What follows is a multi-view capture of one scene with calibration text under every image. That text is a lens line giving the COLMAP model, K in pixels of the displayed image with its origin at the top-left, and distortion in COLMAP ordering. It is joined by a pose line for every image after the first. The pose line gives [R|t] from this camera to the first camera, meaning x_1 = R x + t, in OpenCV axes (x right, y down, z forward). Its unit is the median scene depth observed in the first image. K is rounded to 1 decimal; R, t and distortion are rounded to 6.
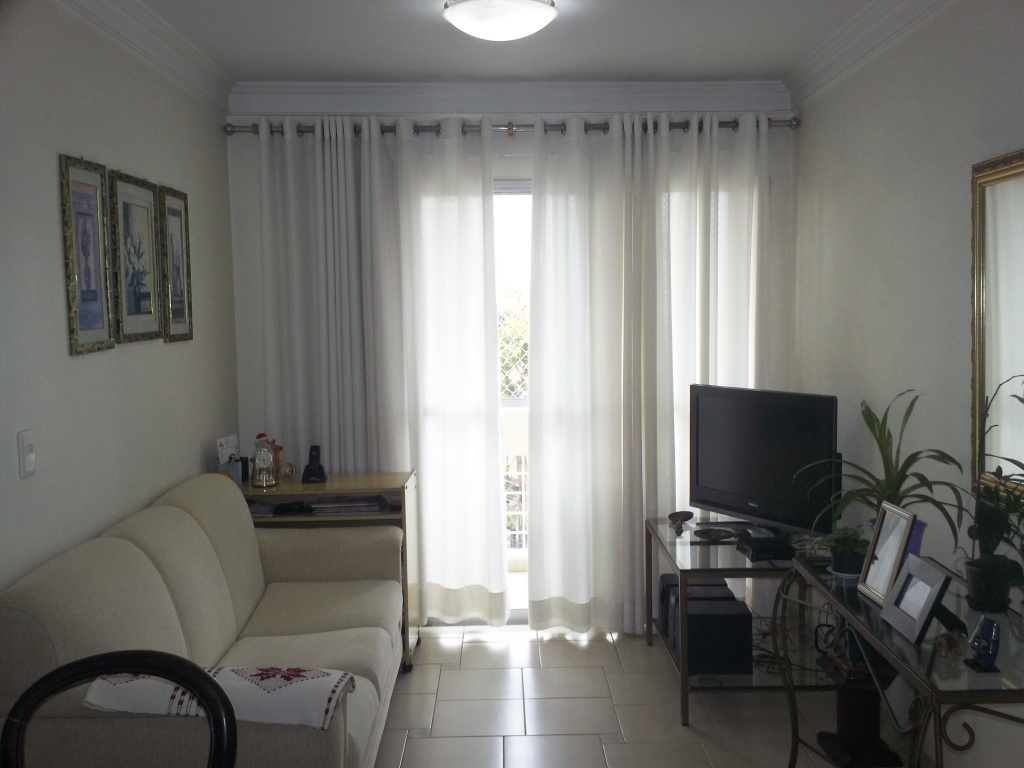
lens RADIAL K [[1041.9, 0, 521.6], [0, 1041.9, 396.2], [0, 0, 1]] dist [0.137132, -0.304060]
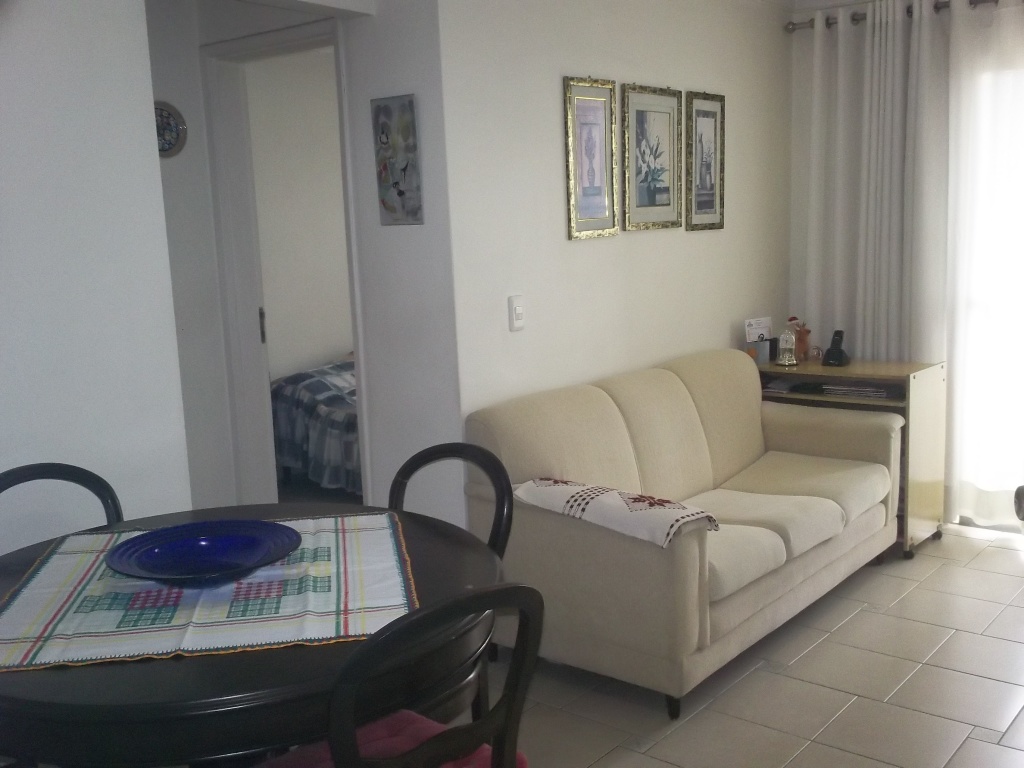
lens RADIAL K [[1041.9, 0, 521.6], [0, 1041.9, 396.2], [0, 0, 1]] dist [0.137132, -0.304060]
pose [[0.763062, 0.094750, -0.639343, 0.261989], [-0.034250, 0.993734, 0.106392, 0.012538], [0.645417, -0.059286, 0.761526, -0.004223]]
